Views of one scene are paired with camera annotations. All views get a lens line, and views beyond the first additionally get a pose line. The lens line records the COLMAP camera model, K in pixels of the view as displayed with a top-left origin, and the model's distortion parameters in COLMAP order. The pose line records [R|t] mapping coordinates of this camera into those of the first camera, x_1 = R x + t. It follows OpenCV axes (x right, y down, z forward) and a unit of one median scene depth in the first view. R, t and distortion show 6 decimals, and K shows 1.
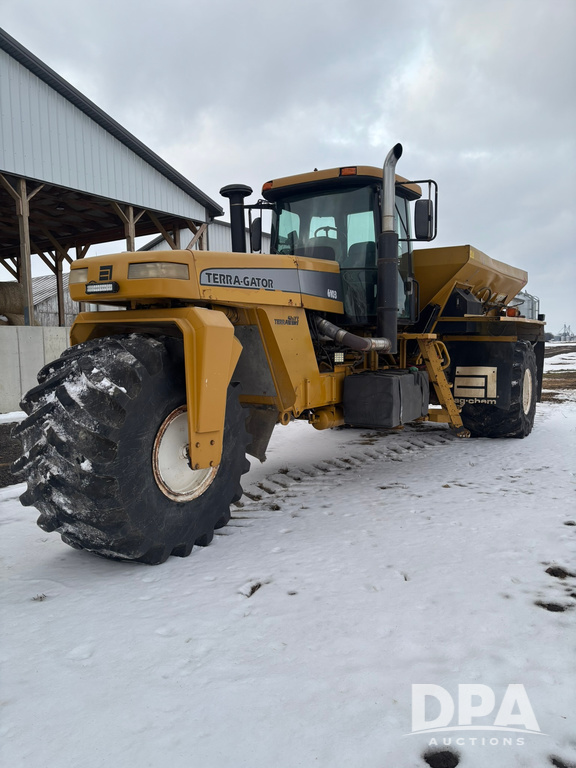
lens RADIAL K [[586.0, 0, 288.5], [0, 586.0, 382.2], [0, 0, 1]] dist [0.021547, -0.013824]
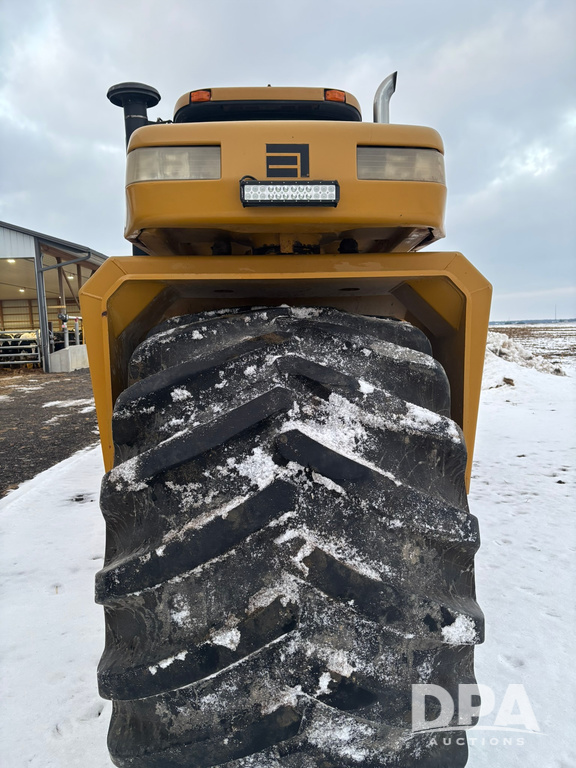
lens RADIAL K [[586.0, 0, 288.7], [0, 586.0, 381.7], [0, 0, 1]] dist [0.021547, -0.013824]
pose [[0.817582, -0.055190, 0.573161, -0.616454], [0.052985, 0.998384, 0.020555, -0.034947], [-0.573369, 0.013563, 0.819185, 0.703555]]
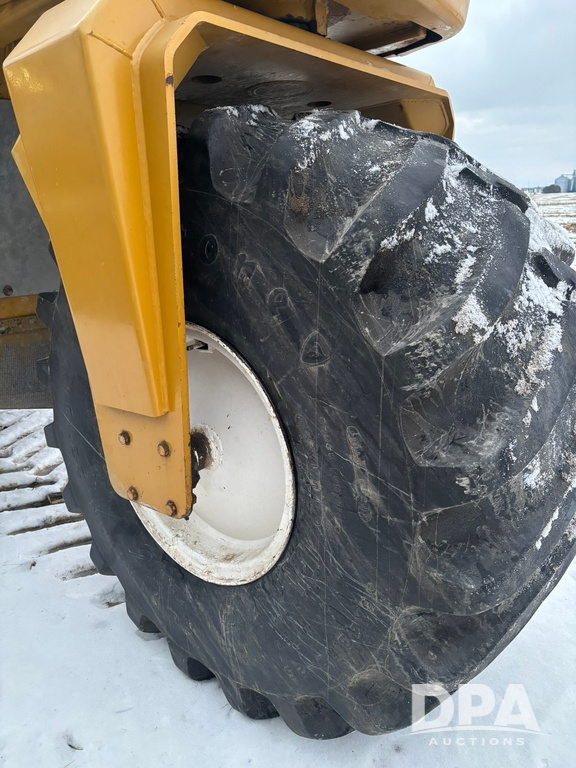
lens RADIAL K [[586.0, 0, 289.2], [0, 586.0, 388.2], [0, 0, 1]] dist [0.021547, -0.013824]
pose [[0.090773, -0.280145, 0.955656, -0.759064], [0.082079, 0.958458, 0.273170, -0.022591], [-0.992483, 0.053643, 0.109996, 1.133936]]
